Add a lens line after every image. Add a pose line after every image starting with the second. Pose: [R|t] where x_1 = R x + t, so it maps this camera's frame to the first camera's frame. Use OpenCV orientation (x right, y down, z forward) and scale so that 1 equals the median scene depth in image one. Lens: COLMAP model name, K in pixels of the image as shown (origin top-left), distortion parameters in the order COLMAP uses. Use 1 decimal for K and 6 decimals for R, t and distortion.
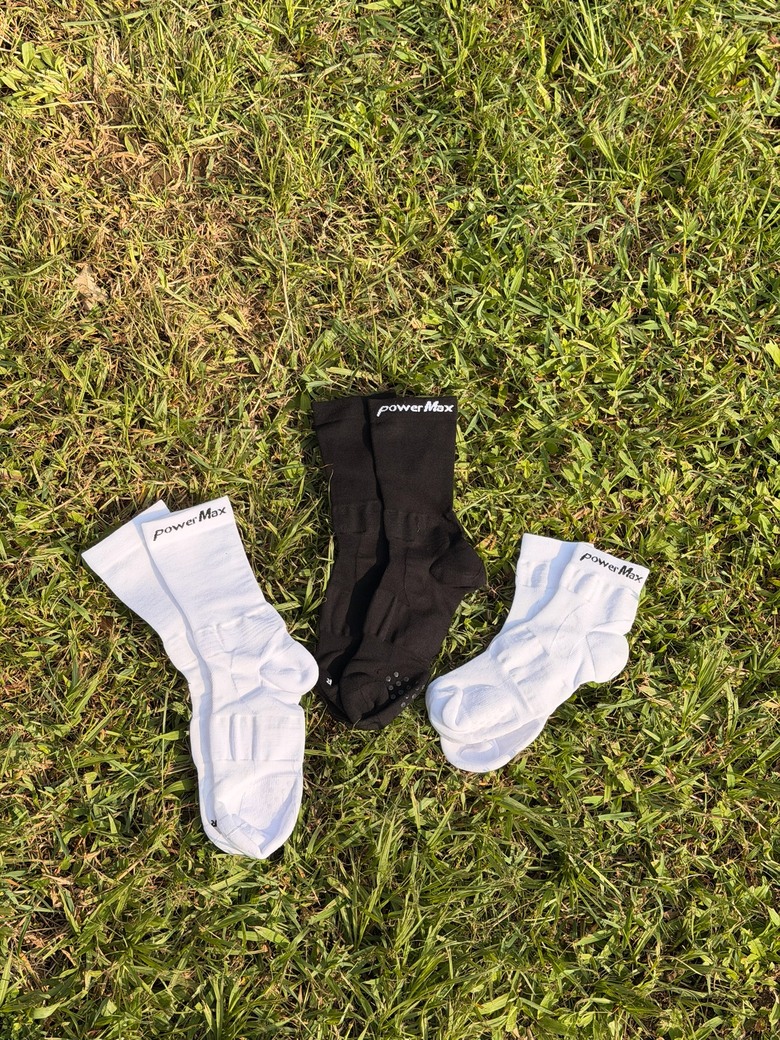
lens RADIAL K [[1455.9, 0, 389.4], [0, 1455.9, 517.0], [0, 0, 1]] dist [-0.005641, 0.000000]
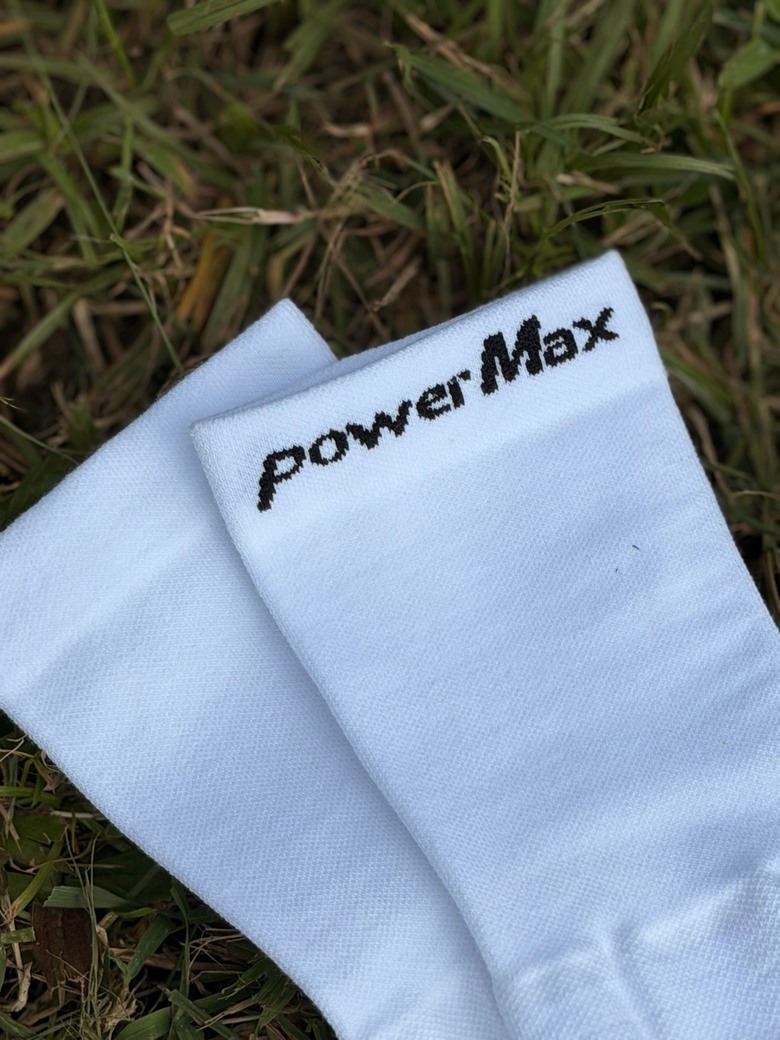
lens RADIAL K [[3006.6, 0, 389.9], [0, 3006.6, 518.2], [0, 0, 1]] dist [0.080659, 0.000000]
pose [[0.978164, -0.072997, -0.194593, -0.065085], [0.081693, 0.995969, 0.037032, 0.003937], [0.191106, -0.052120, 0.980185, 0.595136]]
